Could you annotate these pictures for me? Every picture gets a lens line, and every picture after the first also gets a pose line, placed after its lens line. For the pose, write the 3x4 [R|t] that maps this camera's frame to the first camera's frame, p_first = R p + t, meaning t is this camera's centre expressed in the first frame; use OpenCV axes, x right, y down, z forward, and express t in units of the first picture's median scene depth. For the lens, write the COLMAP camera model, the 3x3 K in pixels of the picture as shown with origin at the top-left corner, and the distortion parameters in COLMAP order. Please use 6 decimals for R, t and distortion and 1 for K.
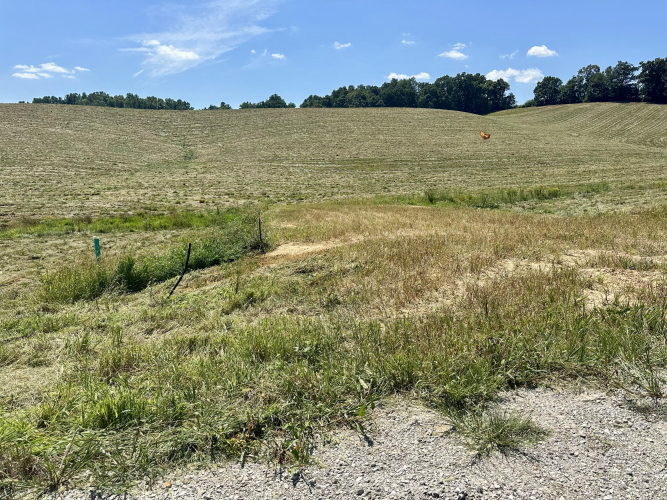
lens RADIAL K [[468.7, 0, 332.4], [0, 468.7, 253.0], [0, 0, 1]] dist [0.068243, -0.086338]
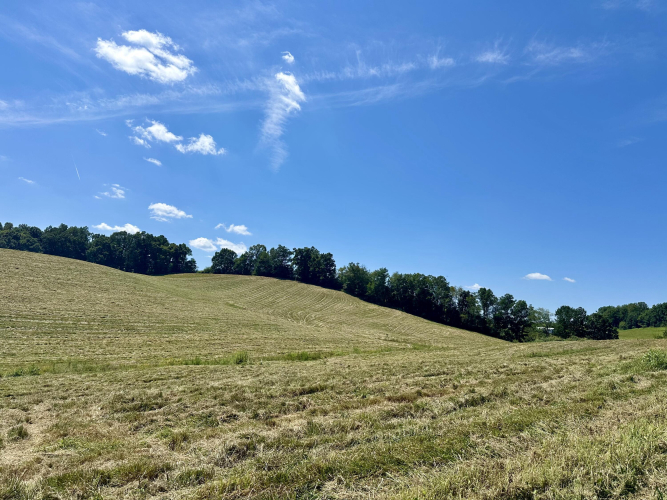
lens RADIAL K [[468.7, 0, 343.4], [0, 468.7, 248.8], [0, 0, 1]] dist [0.068243, -0.086338]
pose [[0.830315, 0.152305, 0.536078, 0.117896], [0.036842, 0.944825, -0.325498, -0.012024], [-0.556075, 0.290016, 0.778891, 0.011899]]
